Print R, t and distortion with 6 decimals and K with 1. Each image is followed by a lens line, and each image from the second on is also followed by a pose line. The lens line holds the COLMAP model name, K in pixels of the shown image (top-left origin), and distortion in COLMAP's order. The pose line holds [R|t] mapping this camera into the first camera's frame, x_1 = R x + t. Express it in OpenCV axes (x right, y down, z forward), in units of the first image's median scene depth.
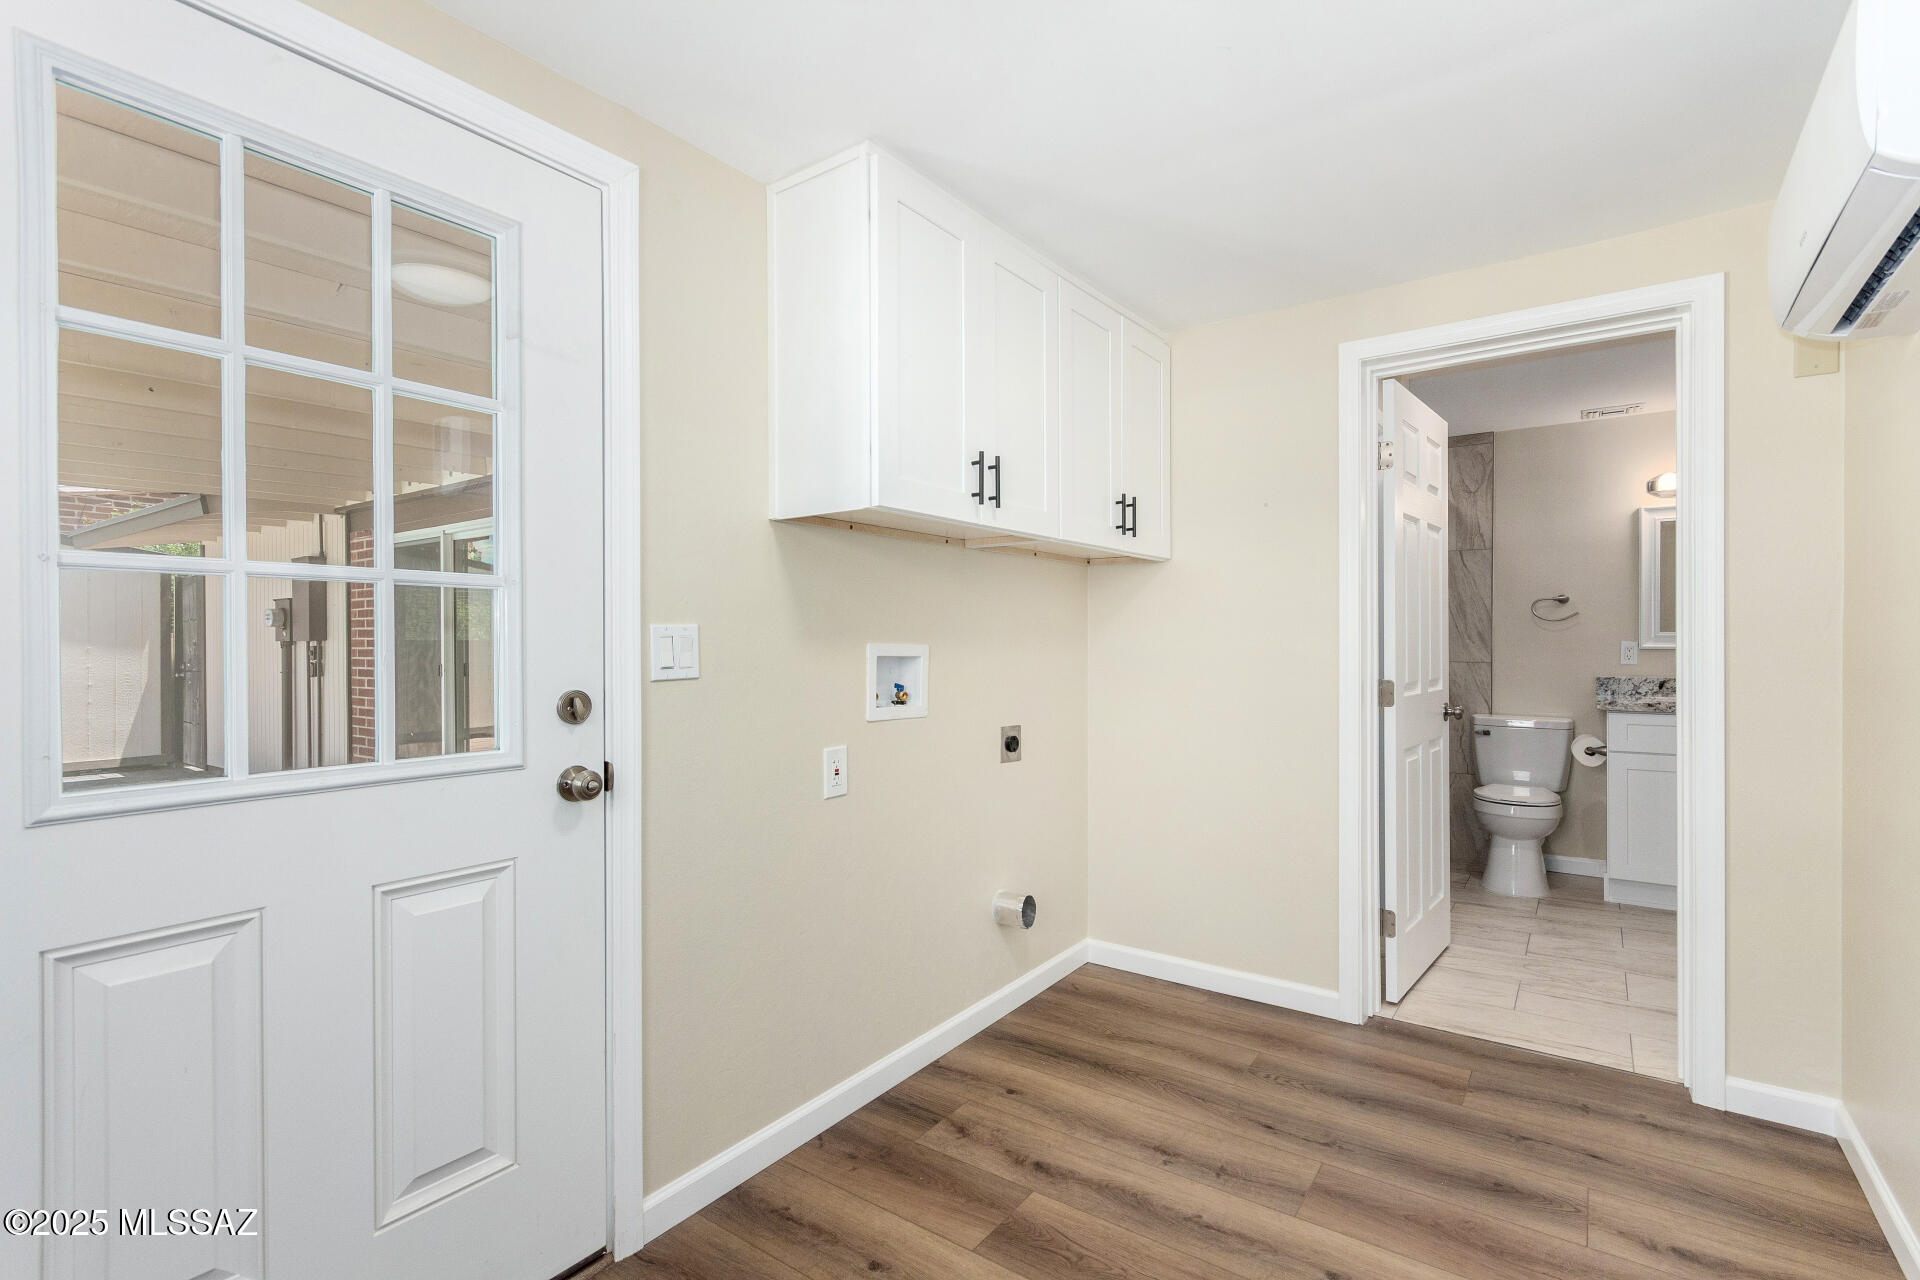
lens RADIAL K [[883.5, 0, 972.0], [0, 883.5, 649.7], [0, 0, 1]] dist [-0.001029, 0.000639]
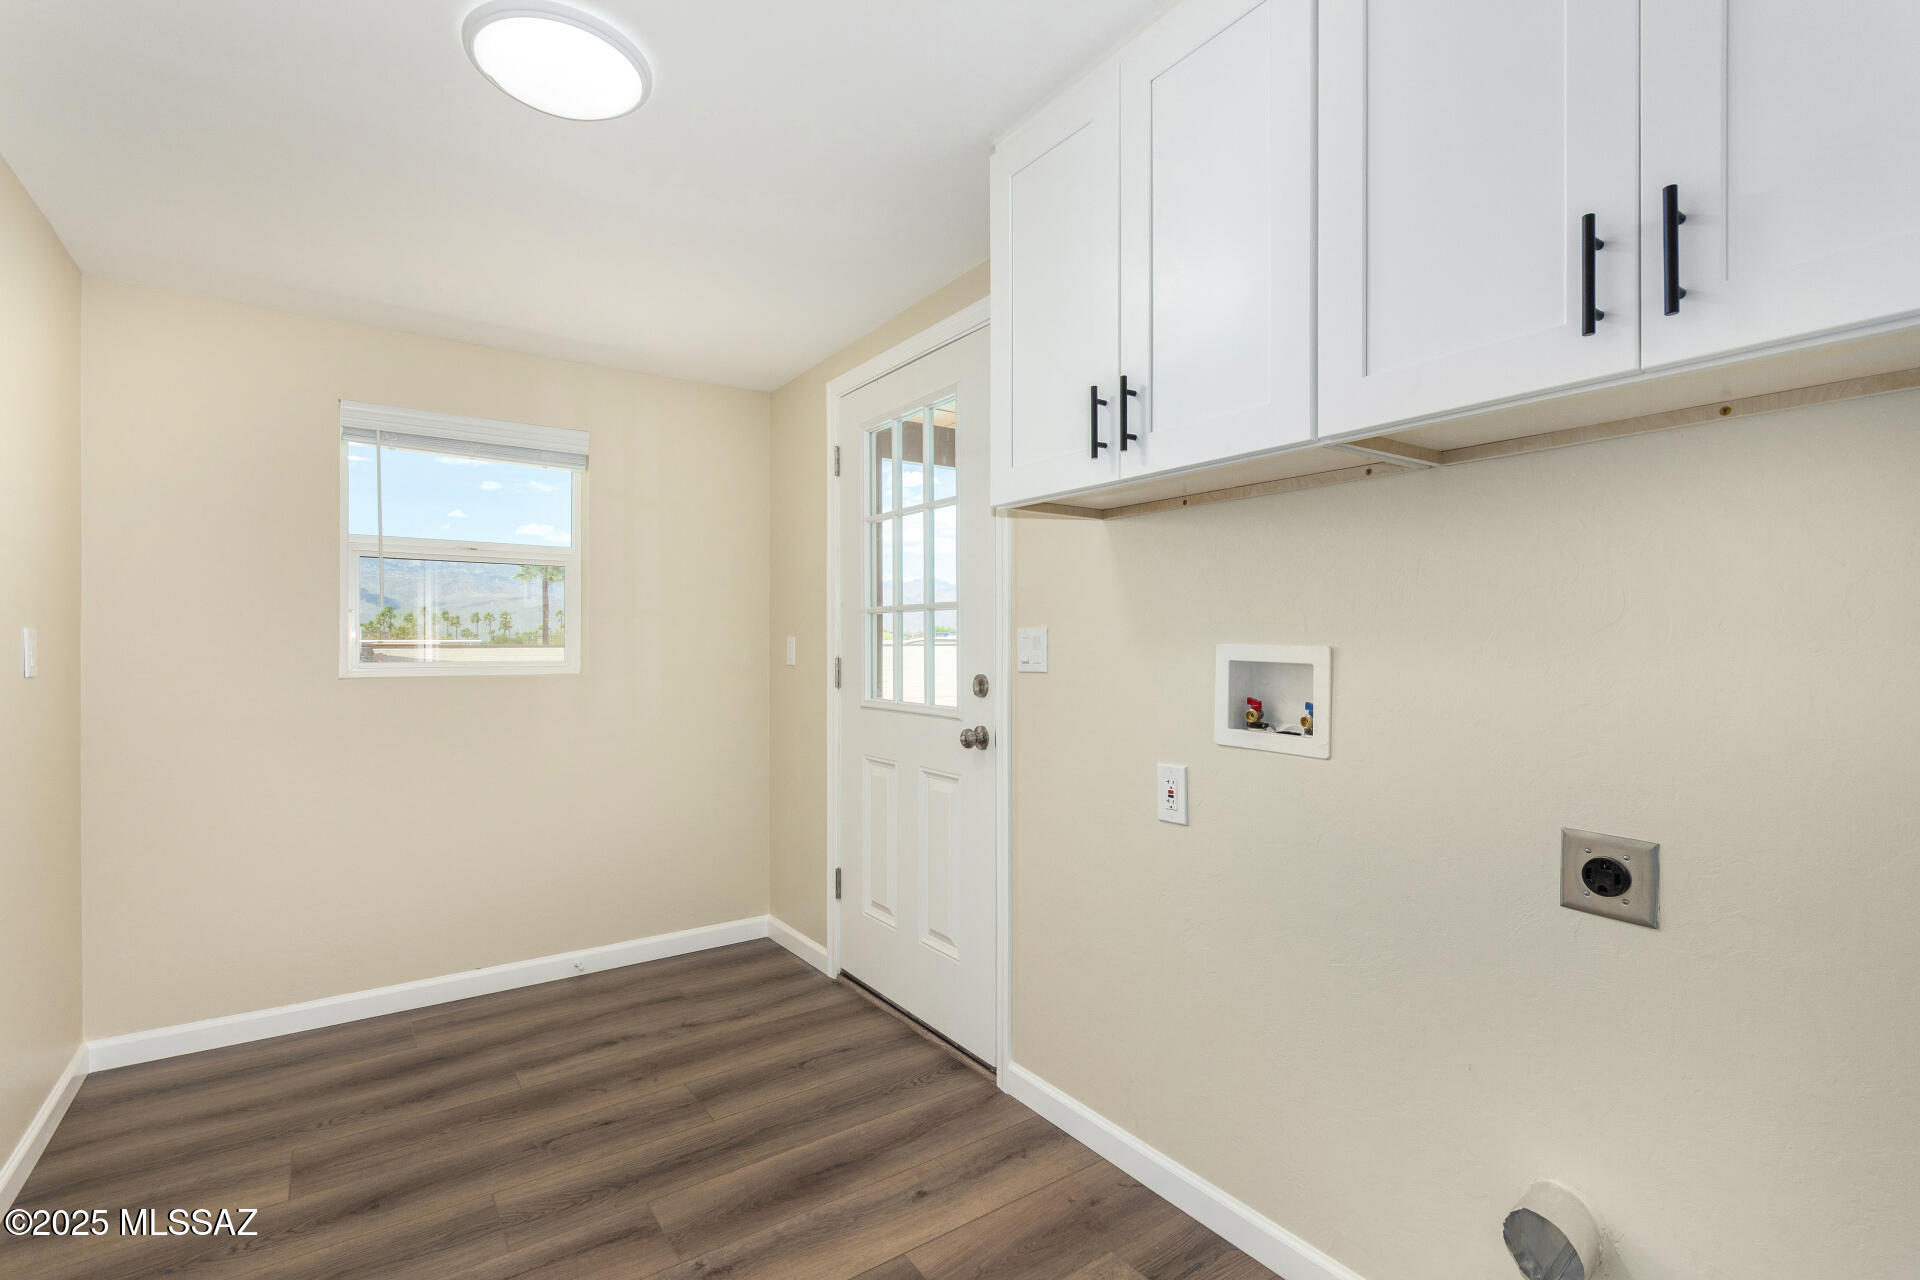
lens RADIAL K [[883.5, 0, 972.0], [0, 883.5, 649.7], [0, 0, 1]] dist [-0.001029, 0.000639]
pose [[-0.324704, 0.012488, -0.945733, 0.729738], [-0.002716, 0.999896, 0.014135, -0.012852], [0.945812, 0.007158, -0.324636, 1.116023]]
